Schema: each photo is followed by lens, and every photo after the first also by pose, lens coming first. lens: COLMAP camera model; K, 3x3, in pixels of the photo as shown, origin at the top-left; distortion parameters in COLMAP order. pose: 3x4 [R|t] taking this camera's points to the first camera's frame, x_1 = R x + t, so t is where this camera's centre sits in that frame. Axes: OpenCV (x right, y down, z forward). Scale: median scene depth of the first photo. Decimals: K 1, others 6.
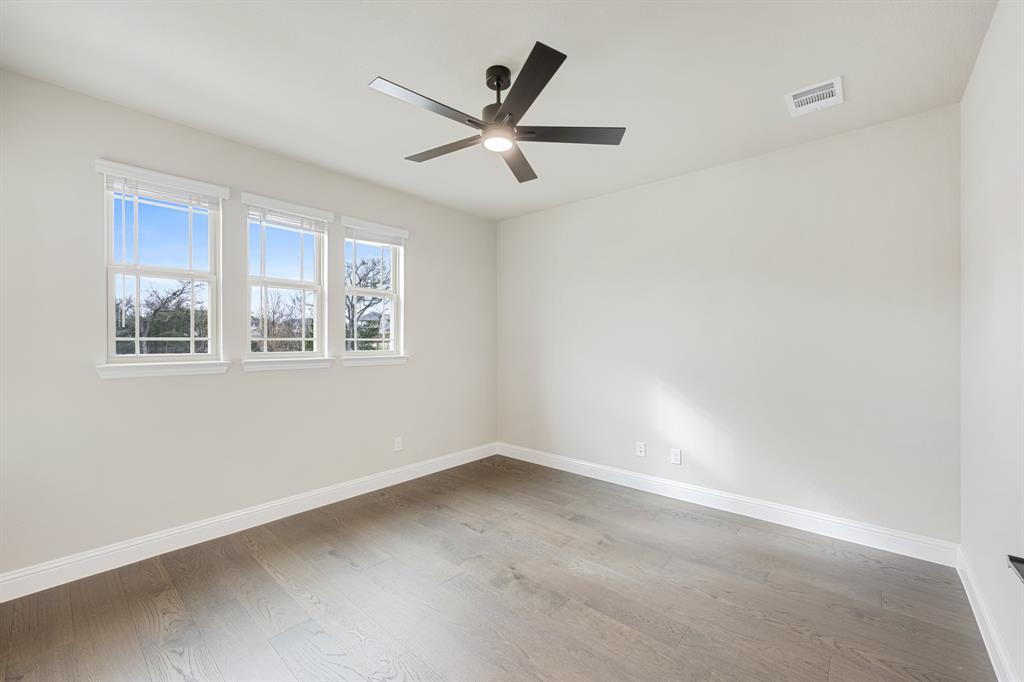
lens RADIAL K [[423.5, 0, 515.8], [0, 423.5, 337.0], [0, 0, 1]] dist [-0.000758, -0.000401]
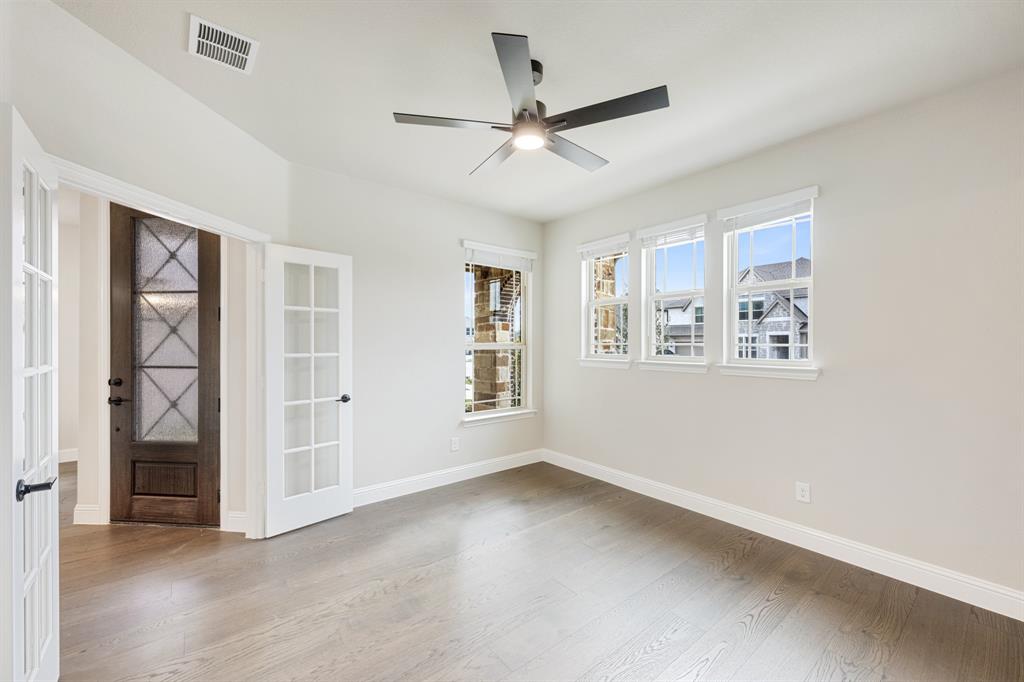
lens RADIAL K [[423.5, 0, 515.8], [0, 423.5, 337.0], [0, 0, 1]] dist [-0.000758, -0.000401]
pose [[-0.204430, -0.017635, -0.978722, 0.573978], [-0.000989, 0.999841, -0.017809, 0.005555], [0.978881, -0.002673, -0.204415, 0.740131]]
